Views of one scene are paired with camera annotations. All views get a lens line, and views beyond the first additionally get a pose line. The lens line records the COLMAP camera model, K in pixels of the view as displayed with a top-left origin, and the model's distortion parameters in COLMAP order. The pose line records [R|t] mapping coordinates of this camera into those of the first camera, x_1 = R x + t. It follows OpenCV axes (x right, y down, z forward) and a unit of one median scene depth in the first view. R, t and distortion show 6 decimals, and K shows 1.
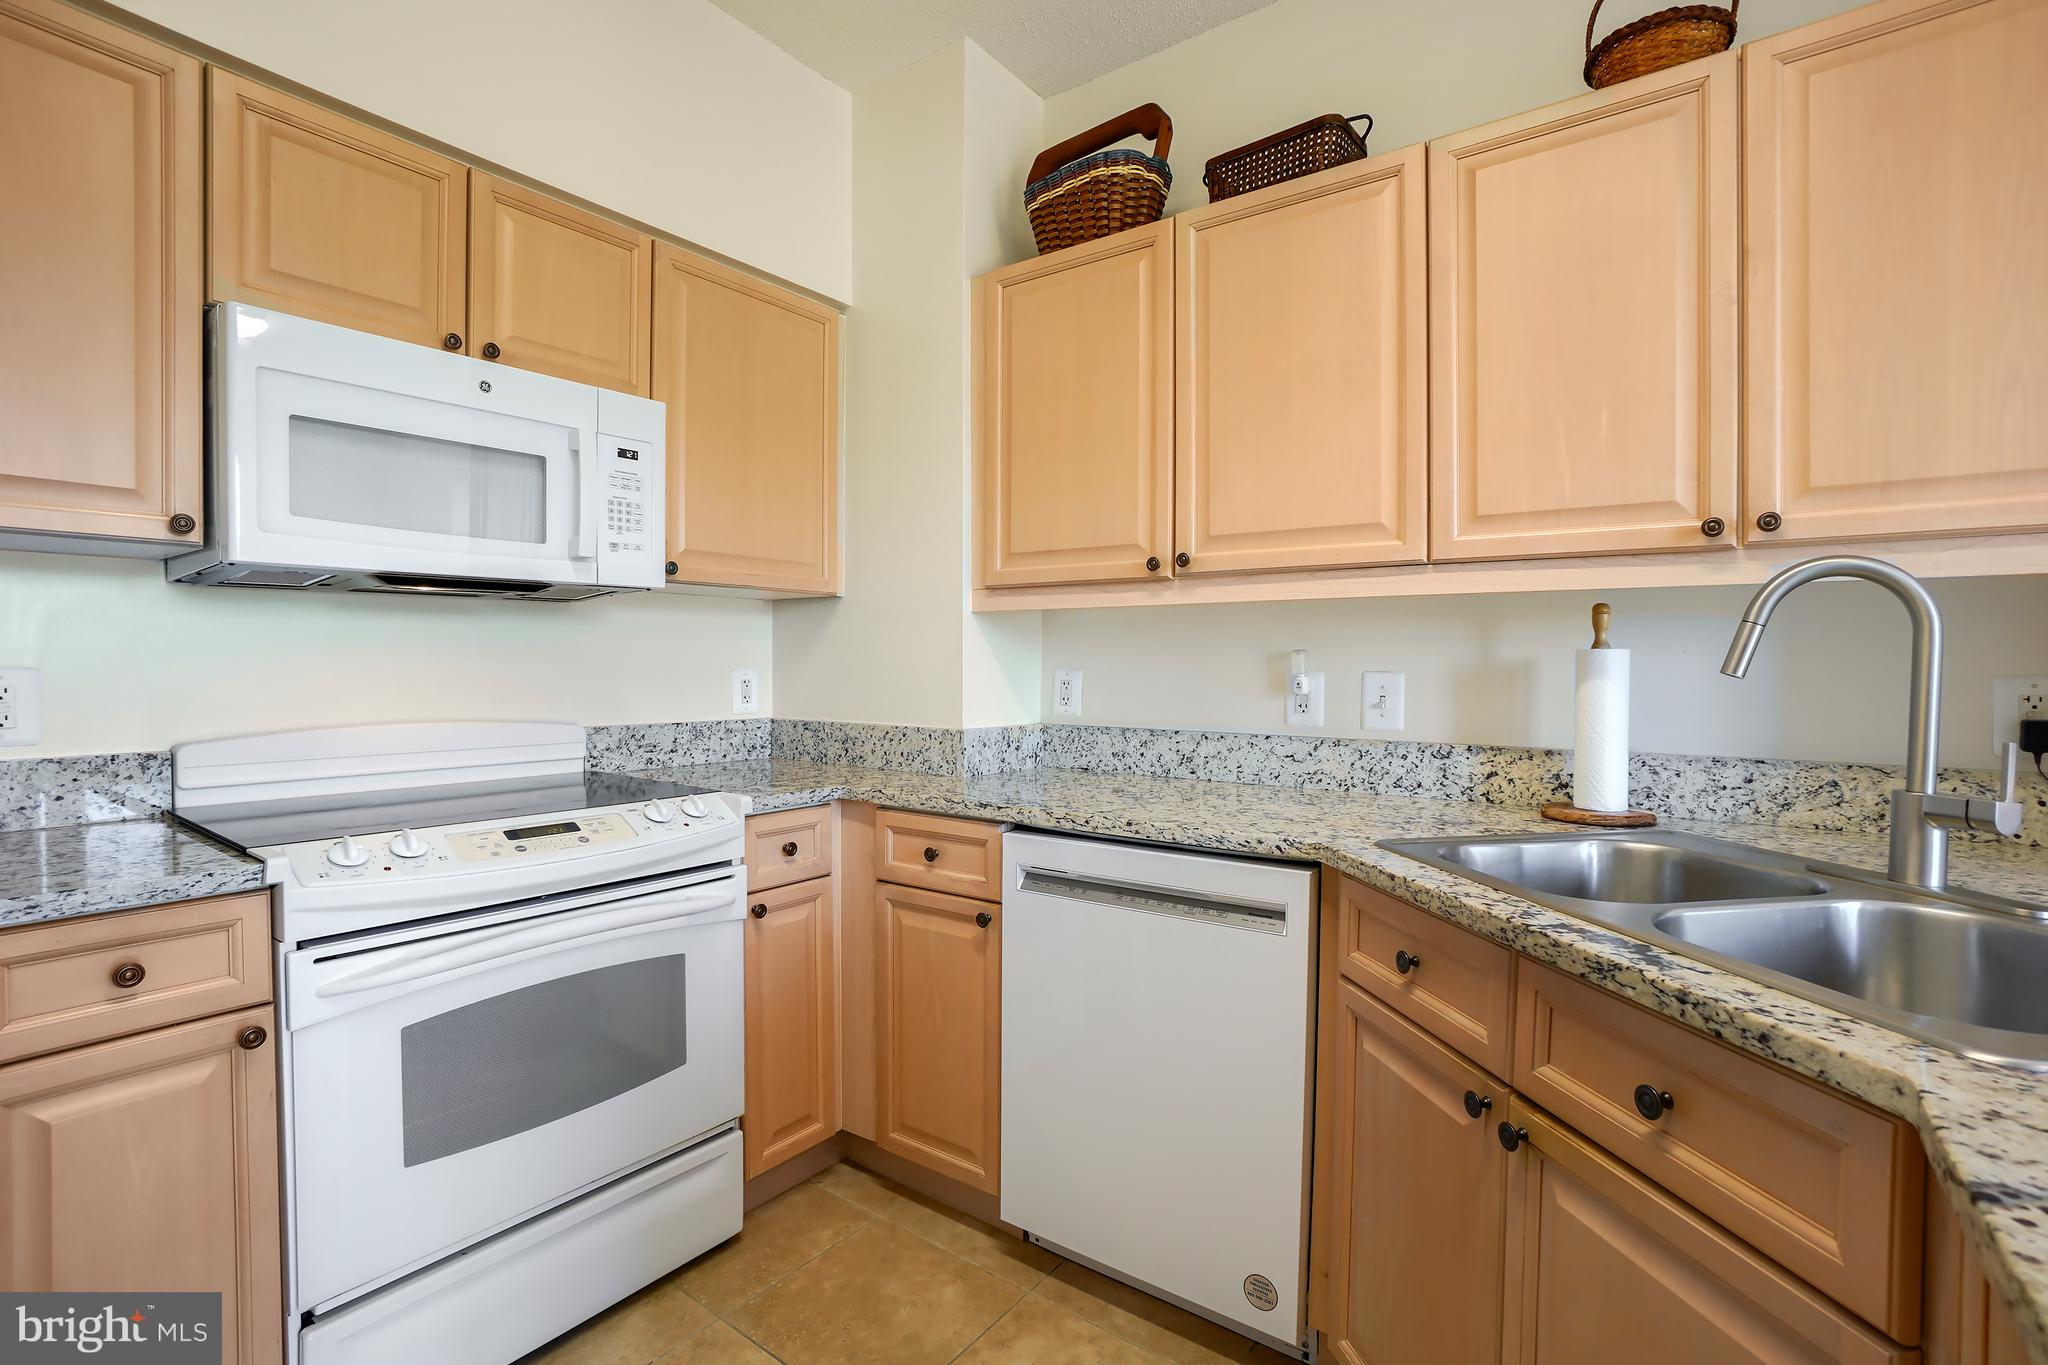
lens RADIAL K [[935.0, 0, 1029.4], [0, 935.0, 695.4], [0, 0, 1]] dist [-0.047751, 0.017574]
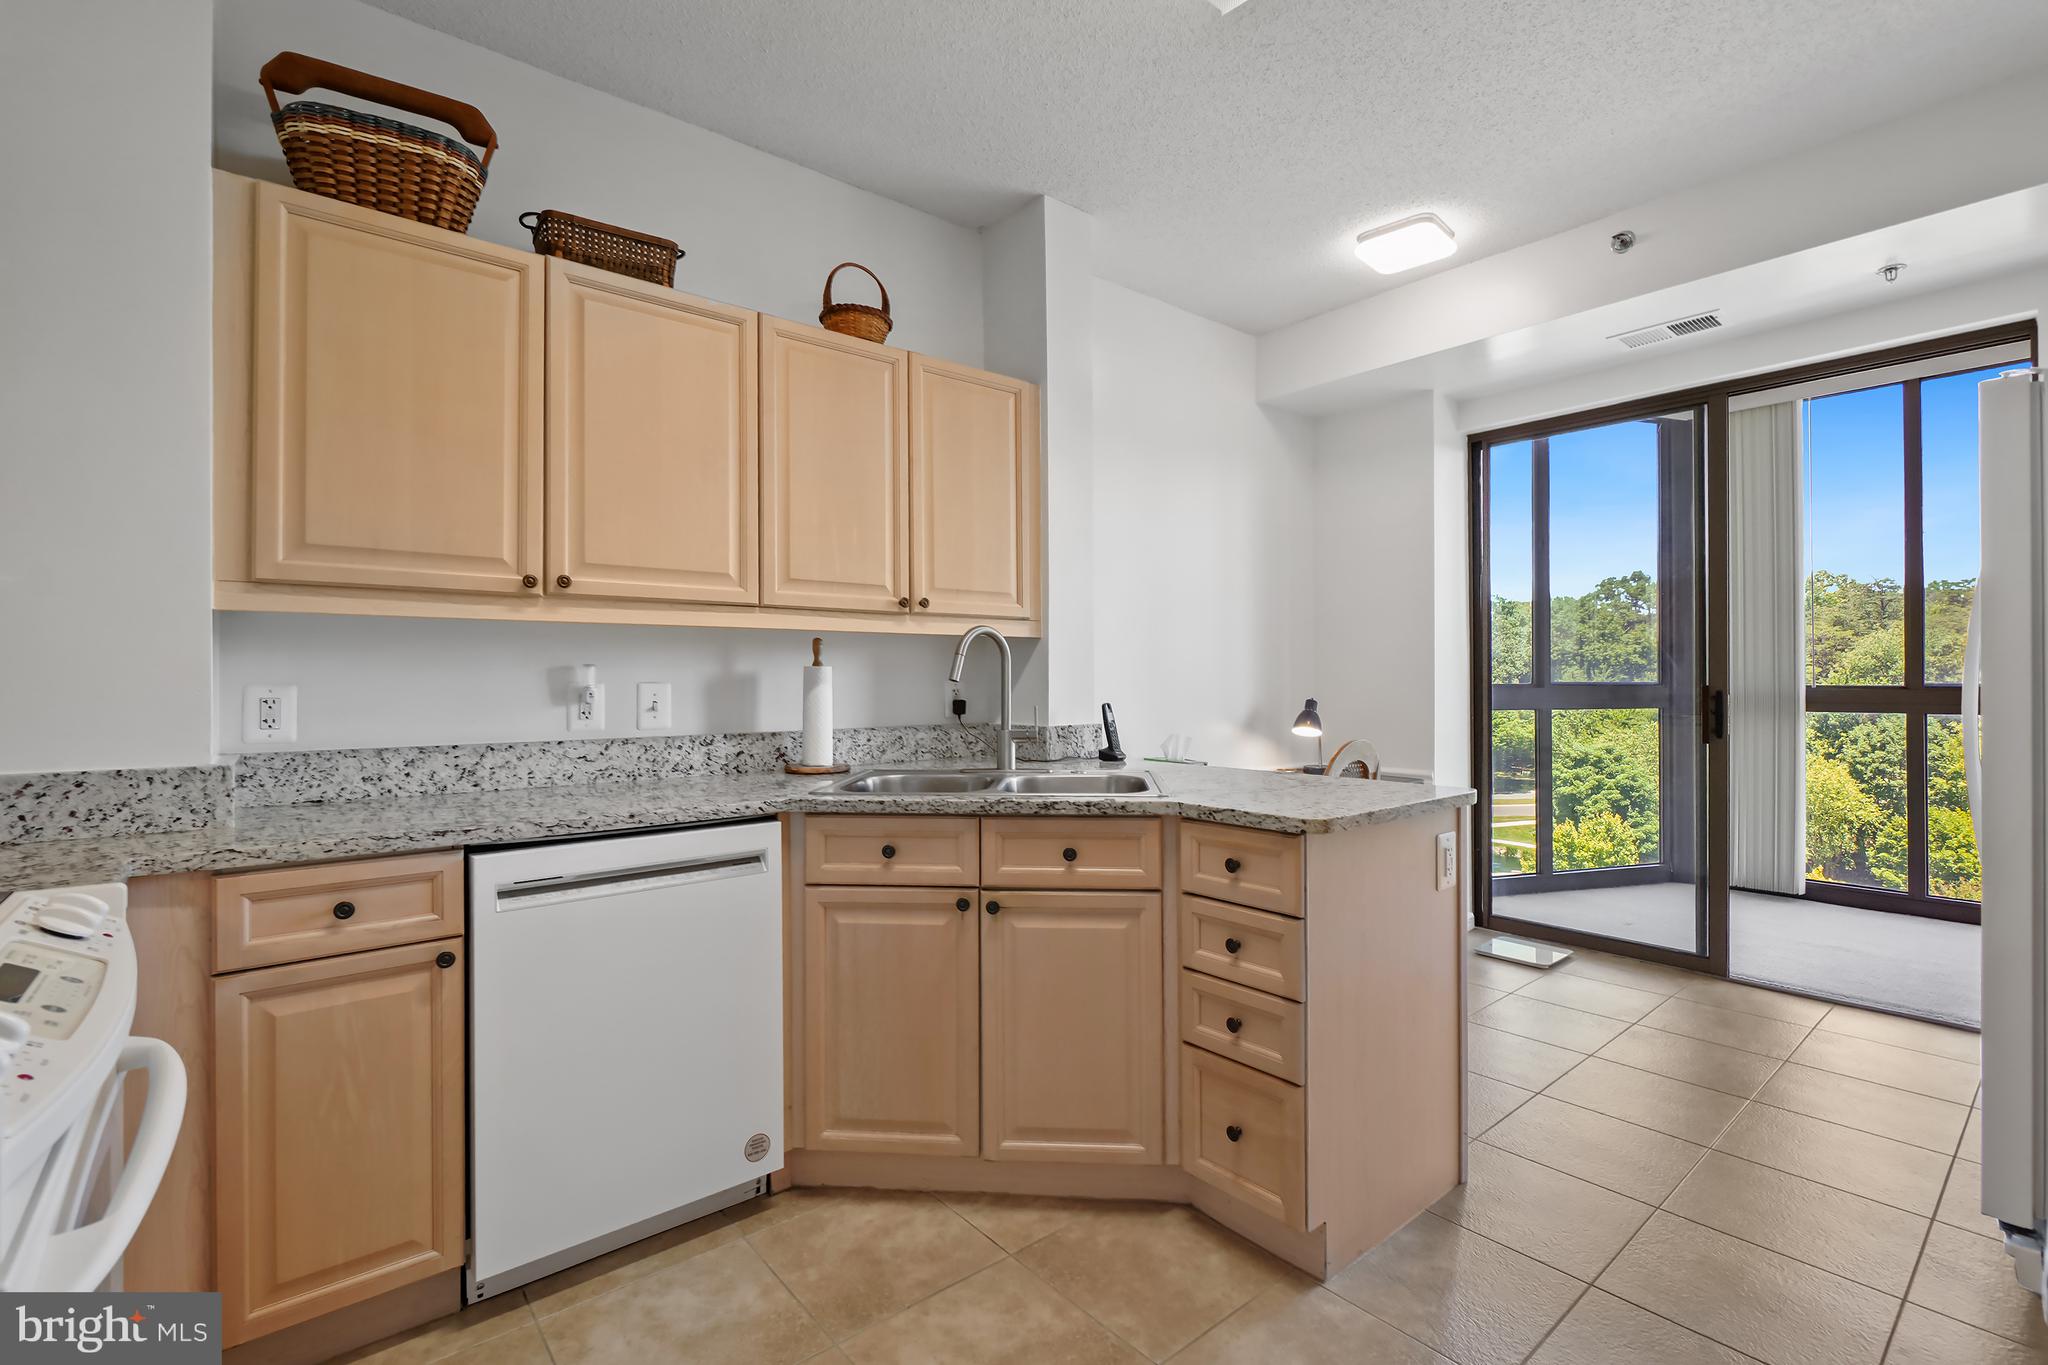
lens RADIAL K [[925.1, 0, 1019.7], [0, 925.1, 684.1], [0, 0, 1]] dist [-0.001193, -0.000257]
pose [[0.241608, -0.010714, 0.970315, -0.736582], [0.036076, 0.999347, 0.002052, -0.007926], [-0.969703, 0.034509, 0.241836, 0.219223]]
